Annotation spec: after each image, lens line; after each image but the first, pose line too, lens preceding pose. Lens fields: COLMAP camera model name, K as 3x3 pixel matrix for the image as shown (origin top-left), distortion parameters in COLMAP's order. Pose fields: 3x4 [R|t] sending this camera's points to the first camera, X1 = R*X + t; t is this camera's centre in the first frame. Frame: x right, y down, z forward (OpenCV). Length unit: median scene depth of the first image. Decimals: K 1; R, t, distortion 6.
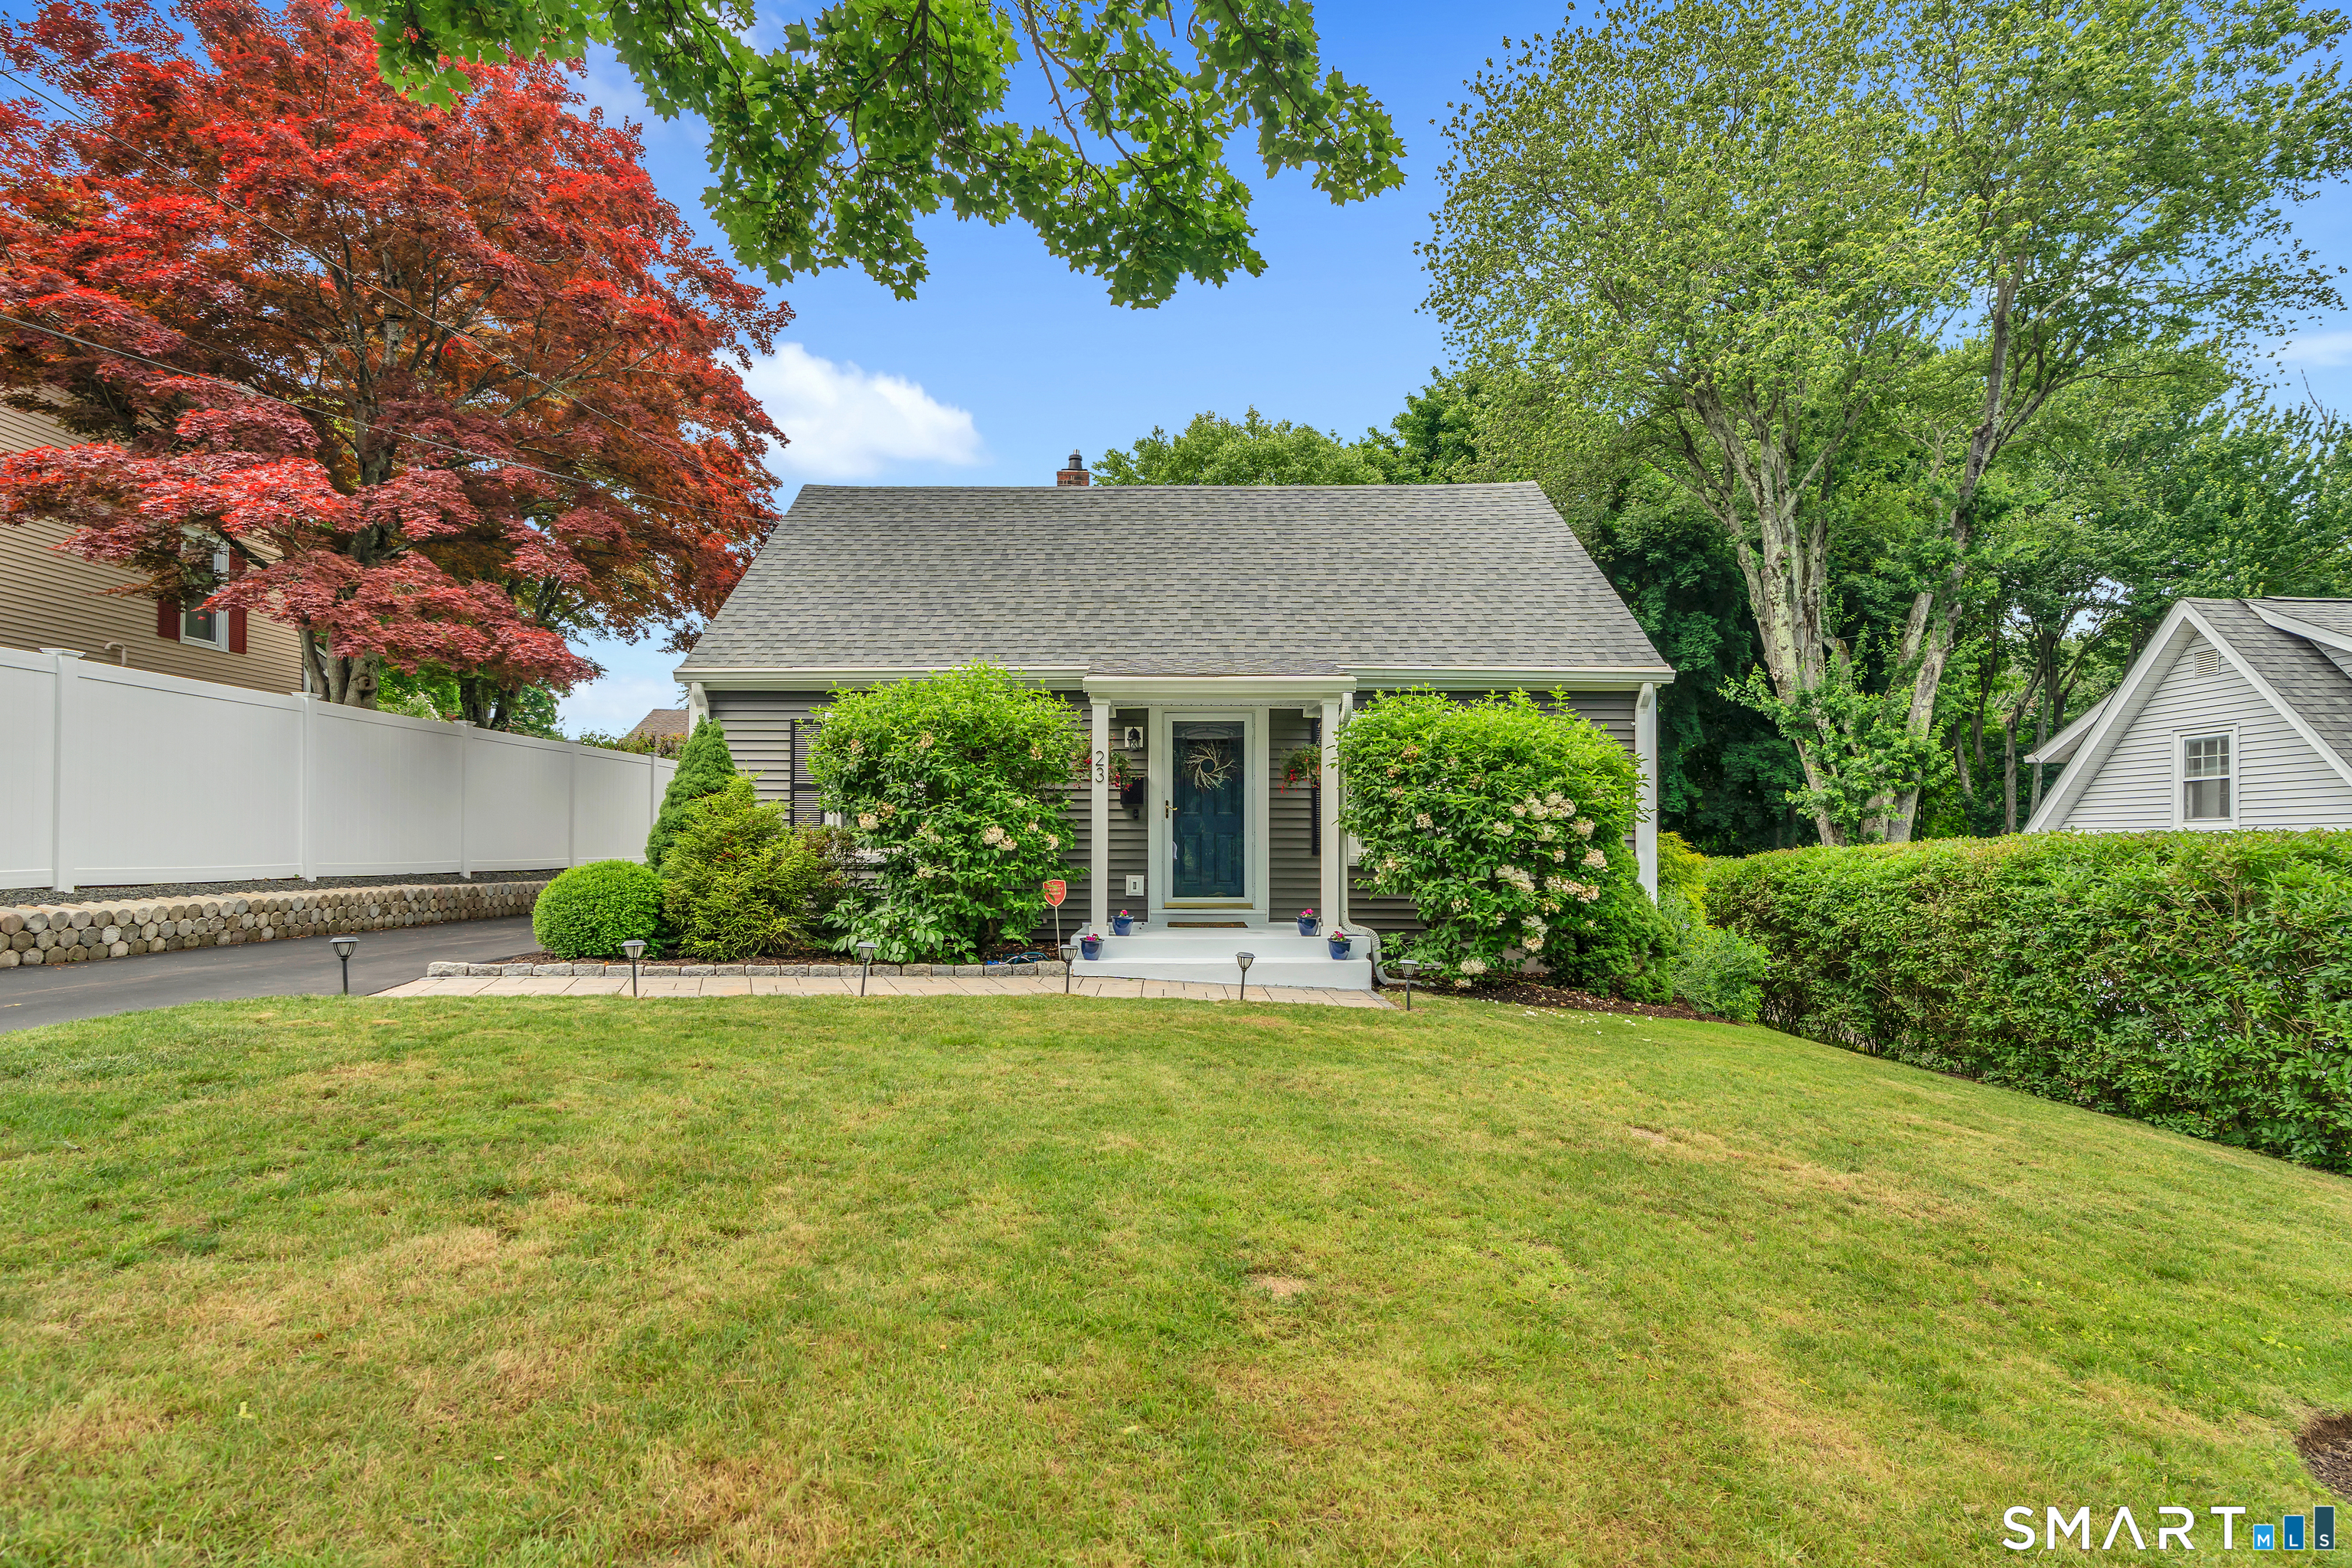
lens RADIAL K [[1085.9, 0, 1176.0], [0, 1085.9, 784.0], [0, 0, 1]] dist [-0.000795, 0.000237]
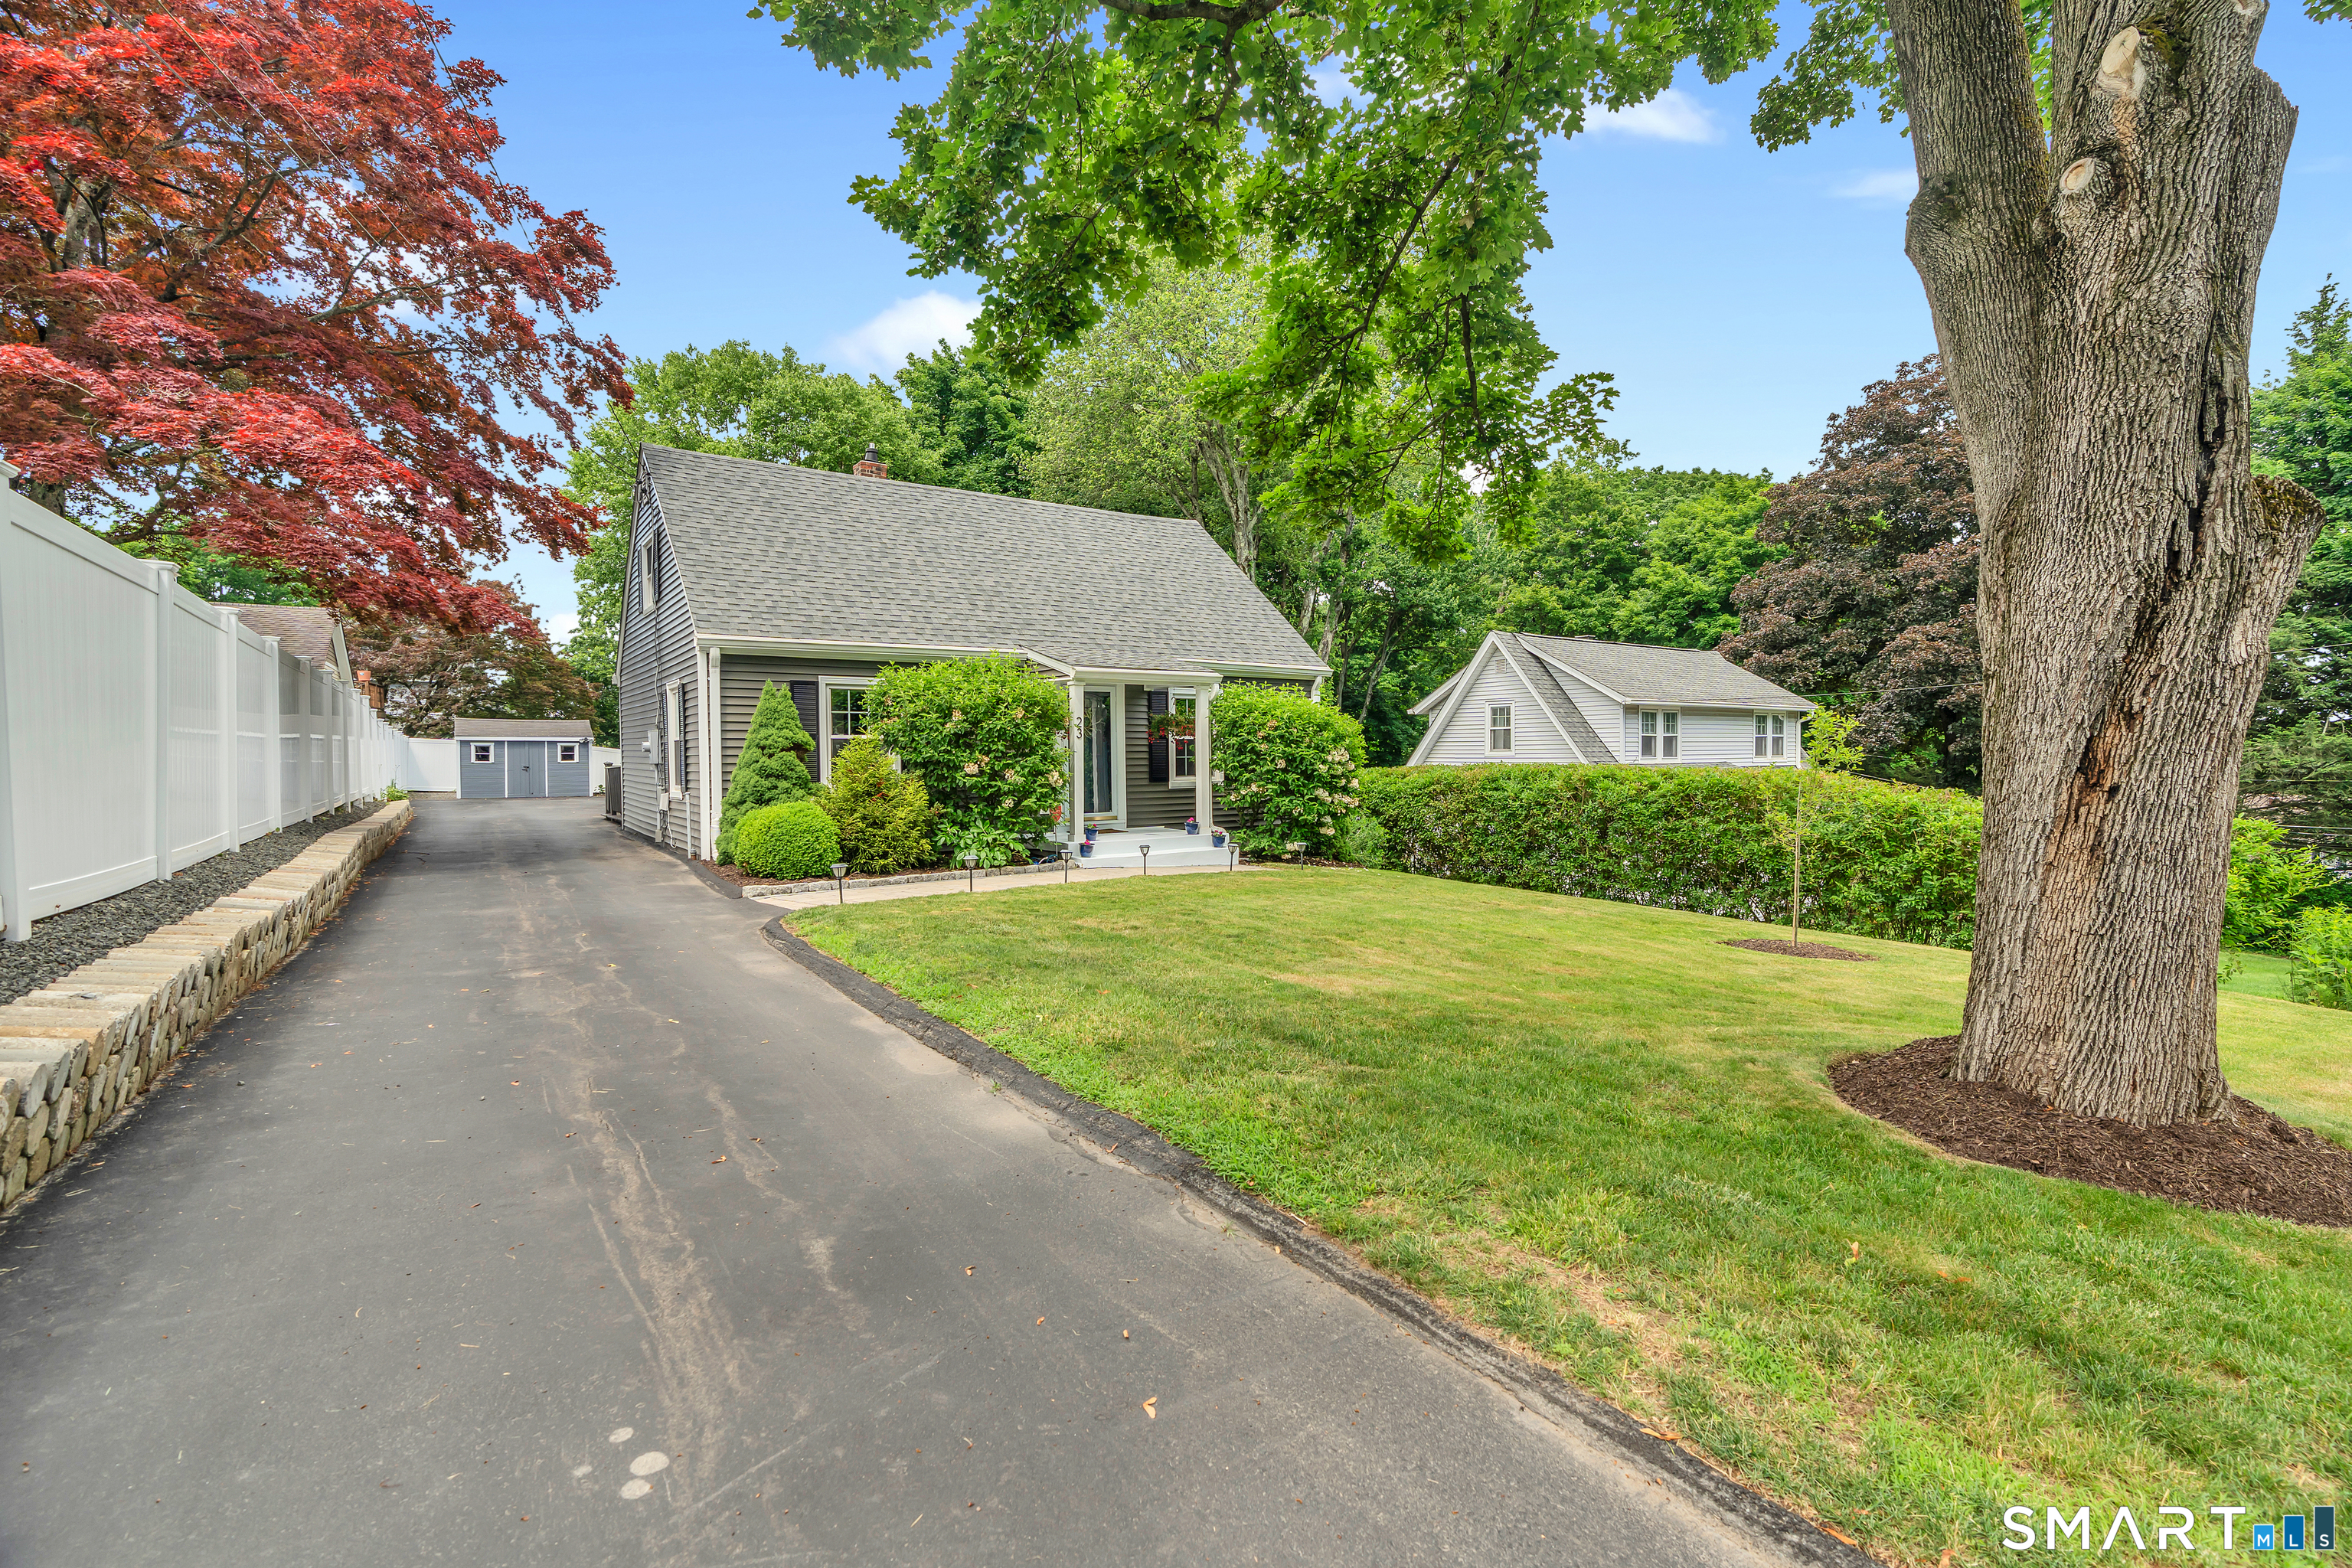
lens RADIAL K [[1075.9, 0, 1180.9], [0, 1075.9, 746.8], [0, 0, 1]] dist [0.003786, 0.000881]
pose [[0.817330, -0.004890, 0.576149, -0.817846], [-0.024601, 0.998756, 0.043375, -0.058605], [-0.575645, -0.049626, 0.816193, -0.282570]]
